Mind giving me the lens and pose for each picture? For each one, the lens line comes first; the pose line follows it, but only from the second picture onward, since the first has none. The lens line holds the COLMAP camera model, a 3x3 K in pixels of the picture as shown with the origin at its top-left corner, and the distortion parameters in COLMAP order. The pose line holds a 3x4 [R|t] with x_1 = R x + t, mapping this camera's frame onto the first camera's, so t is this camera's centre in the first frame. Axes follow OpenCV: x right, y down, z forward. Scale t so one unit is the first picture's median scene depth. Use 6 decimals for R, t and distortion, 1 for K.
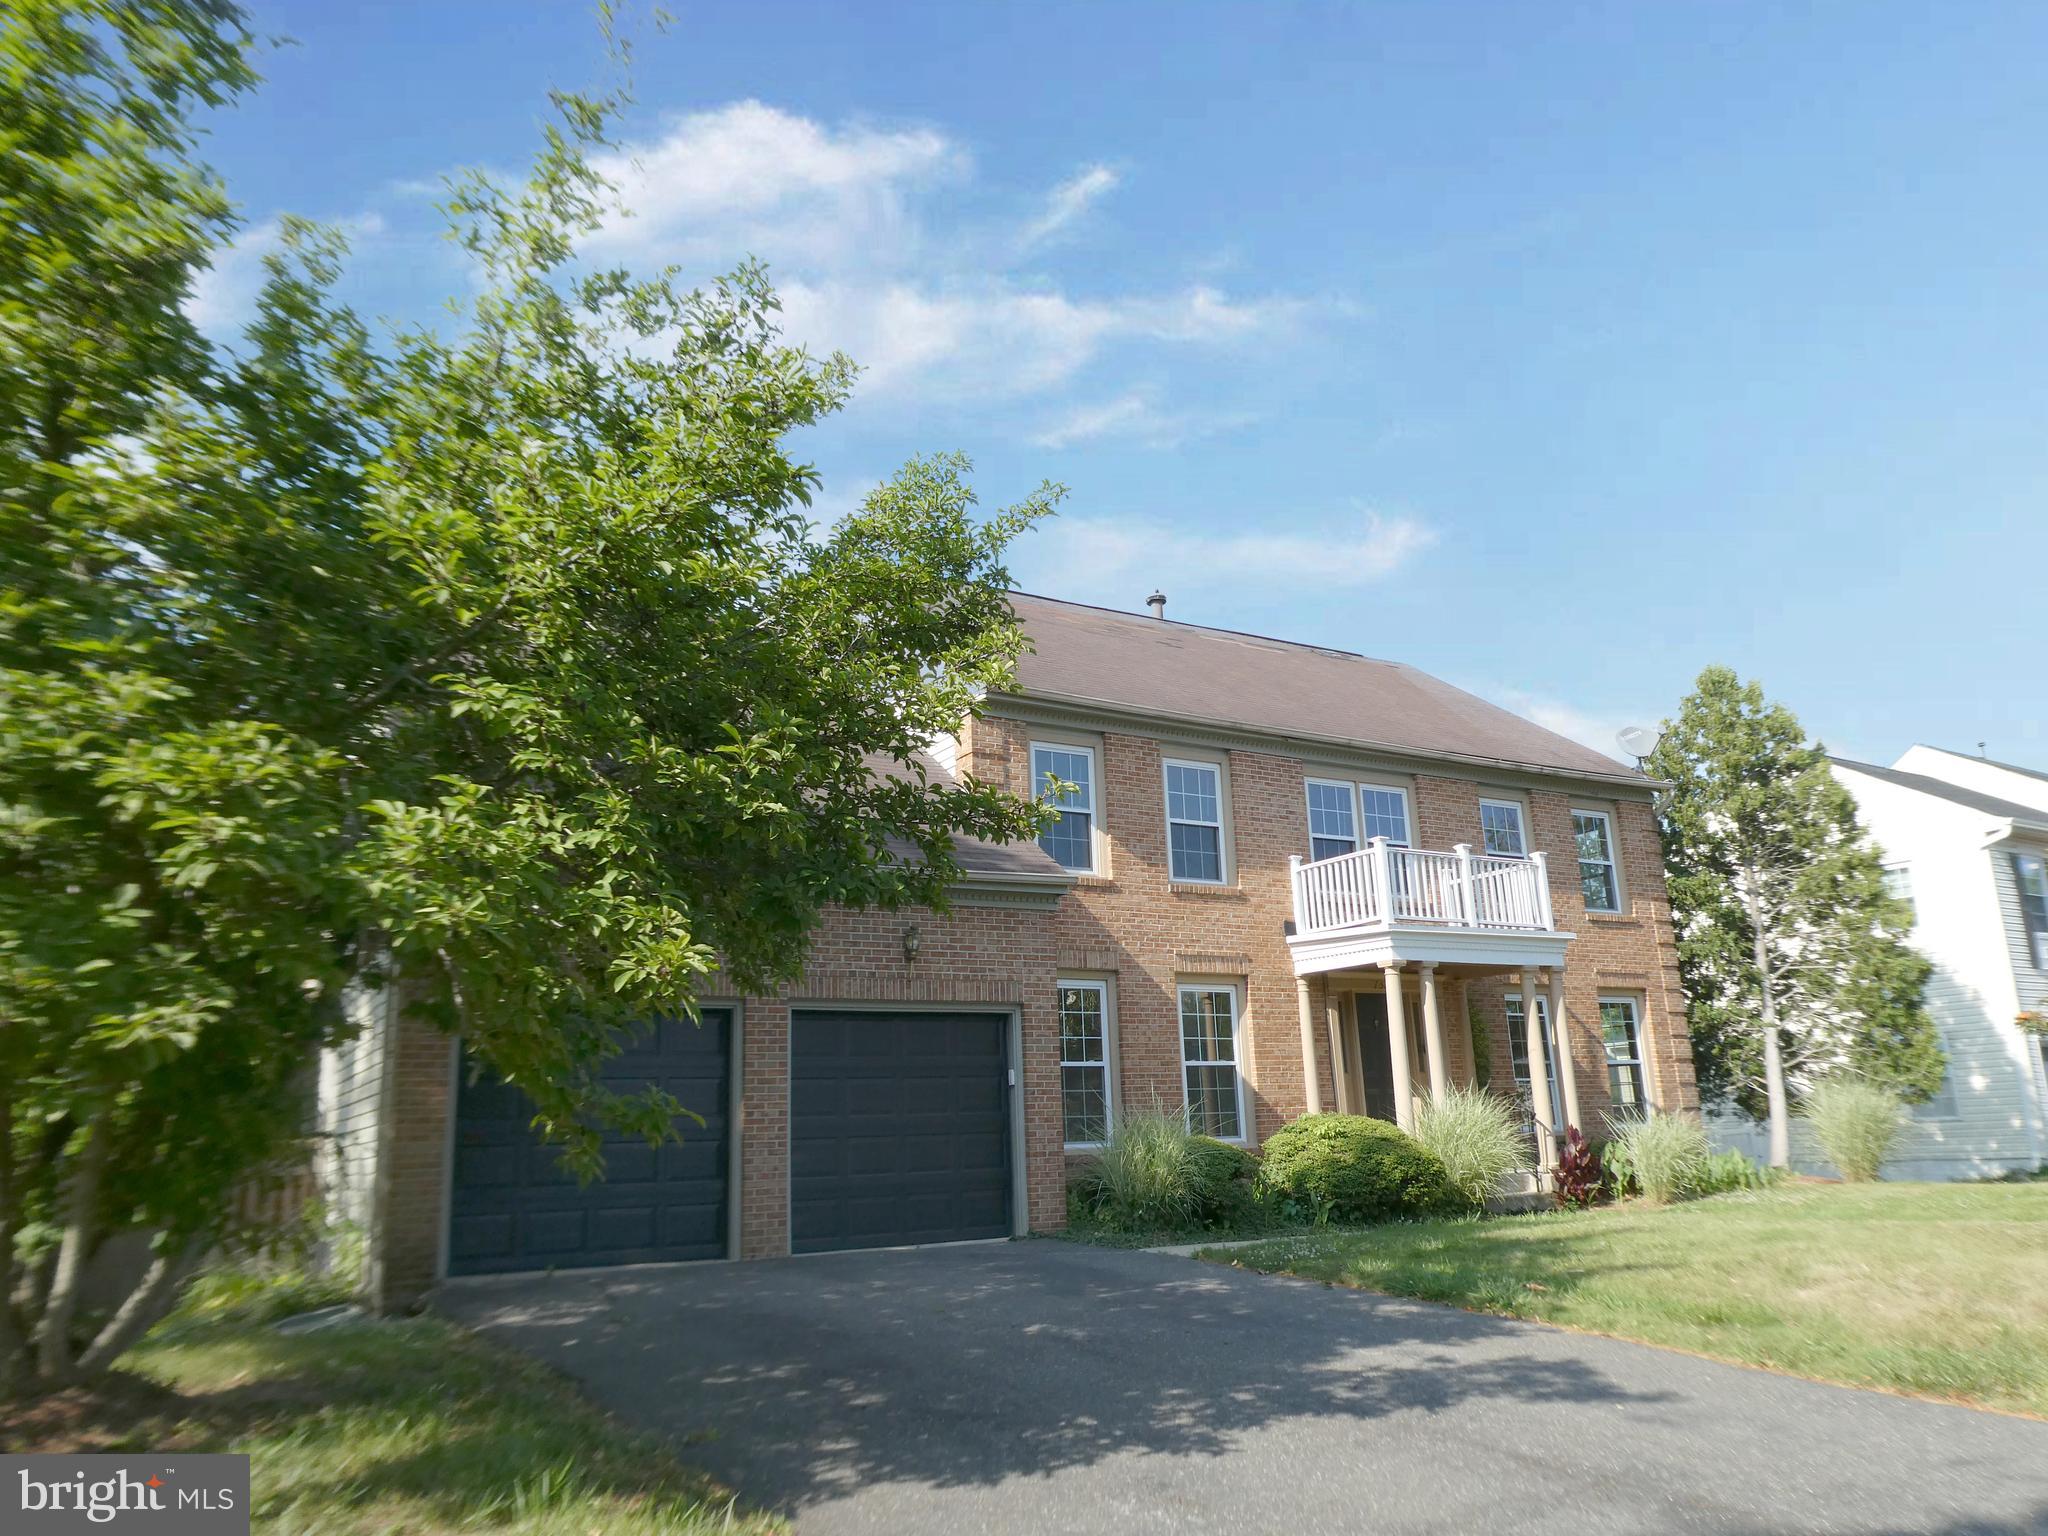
lens RADIAL K [[1470.1, 0, 1022.1], [0, 1470.1, 774.5], [0, 0, 1]] dist [-0.024809, 0.009387]
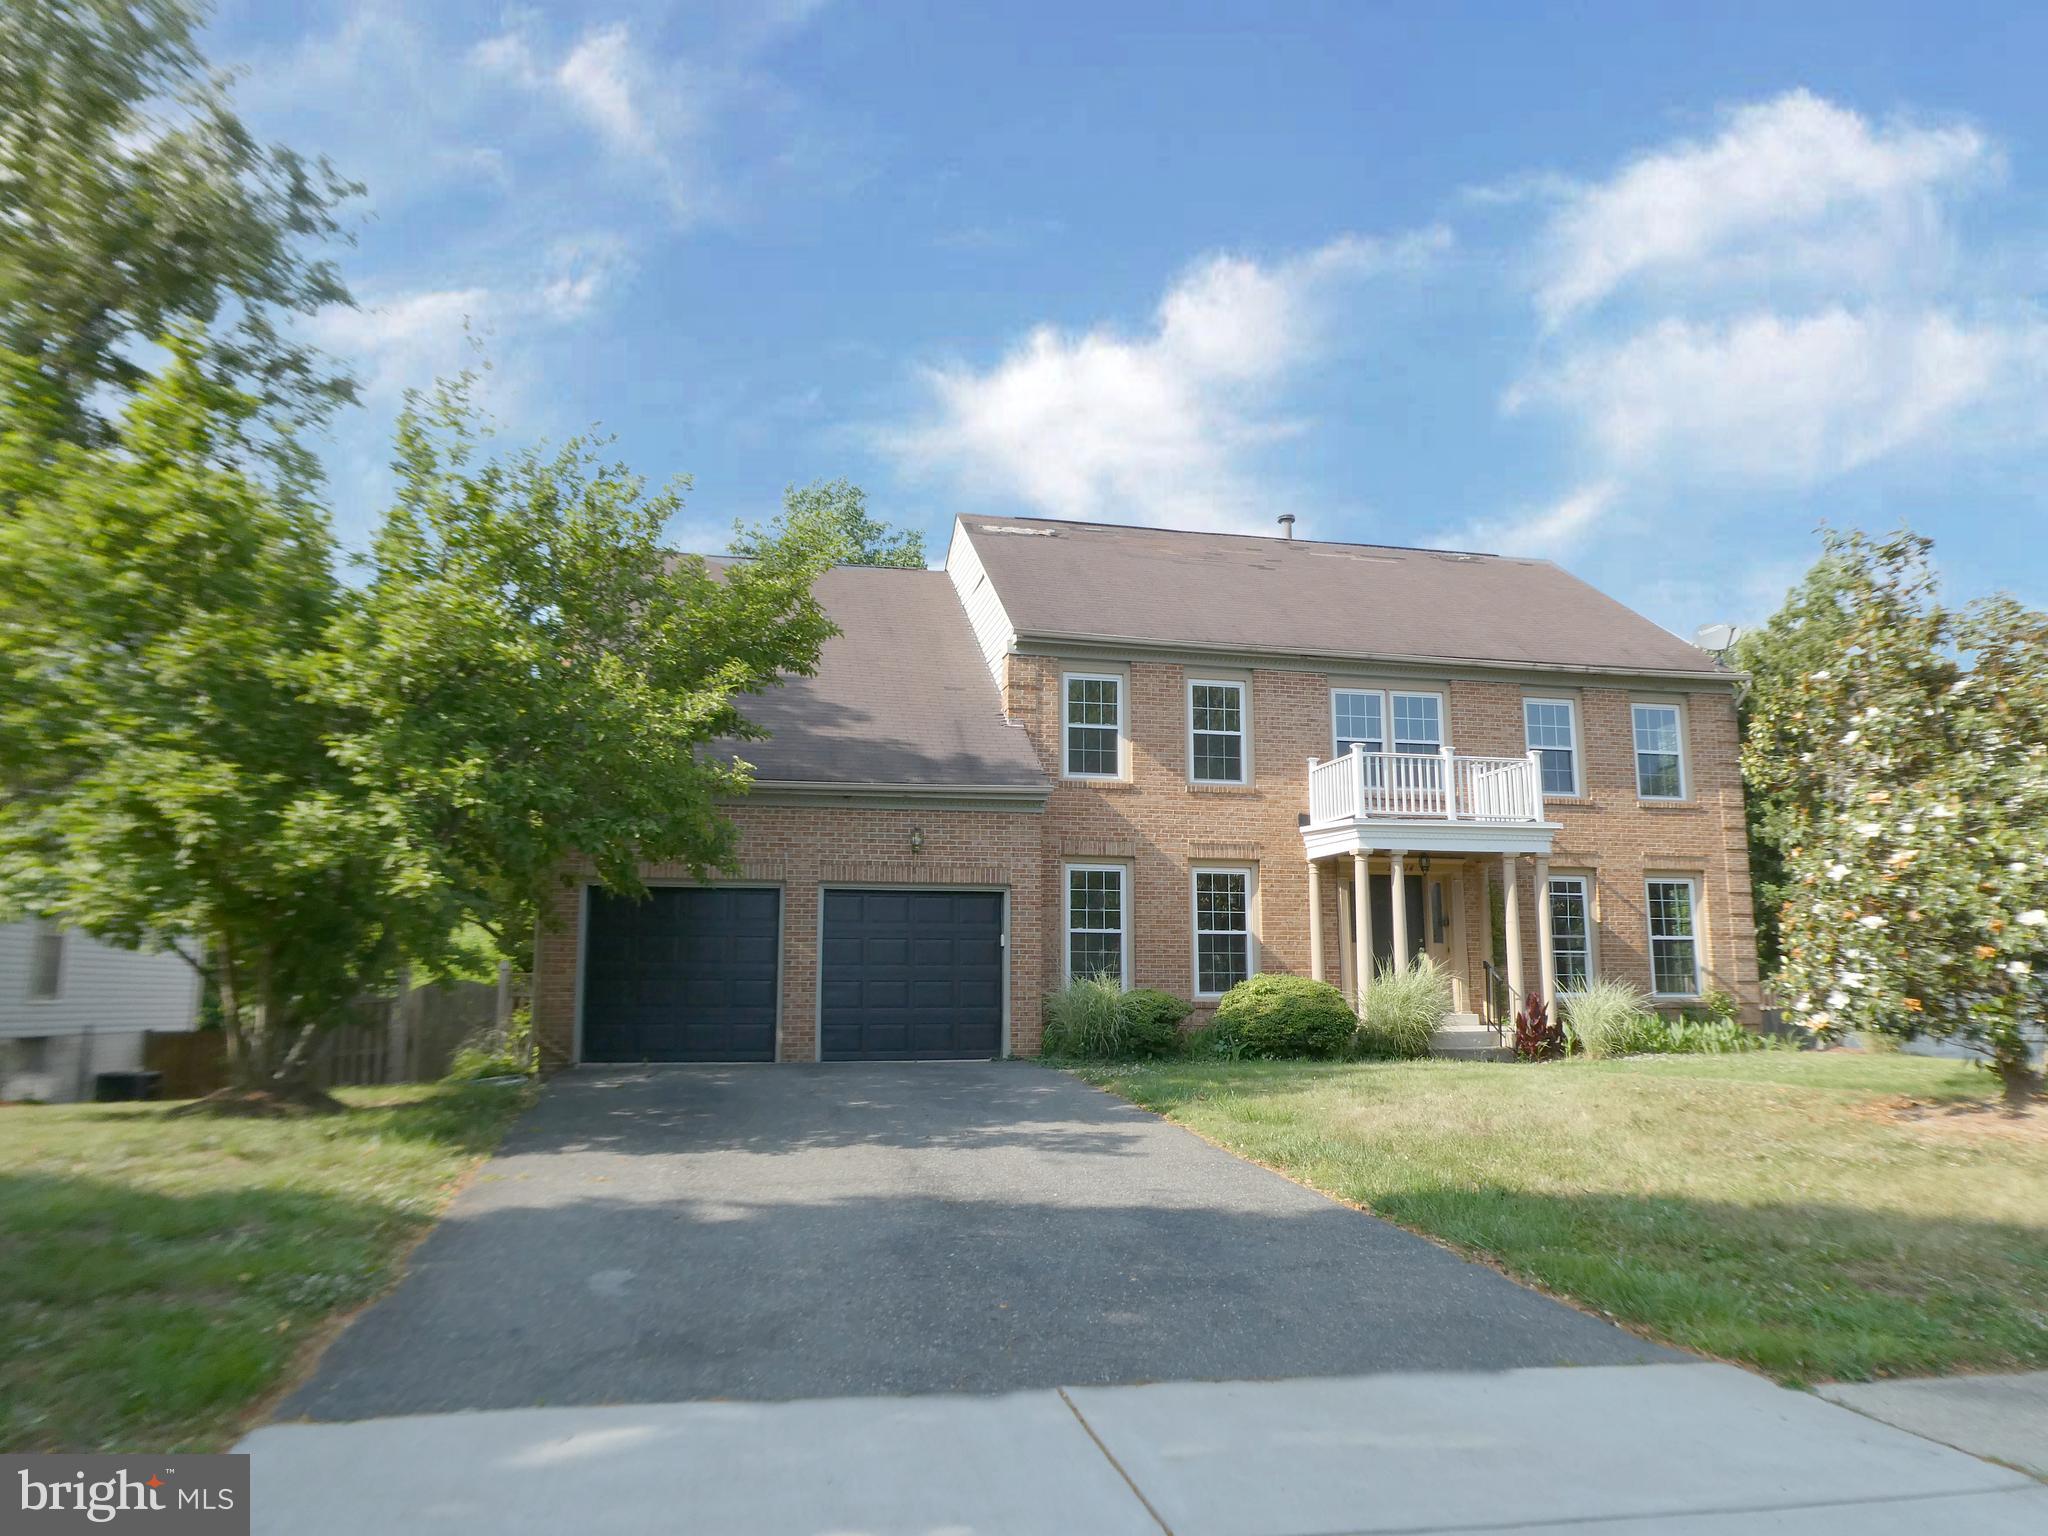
lens RADIAL K [[1470.1, 0, 1021.0], [0, 1470.1, 763.4], [0, 0, 1]] dist [-0.024809, 0.009387]
pose [[0.952396, -0.016719, -0.304405, 0.339831], [0.042889, 0.995913, 0.079489, -0.045499], [0.301832, -0.088761, 0.949220, -0.189186]]
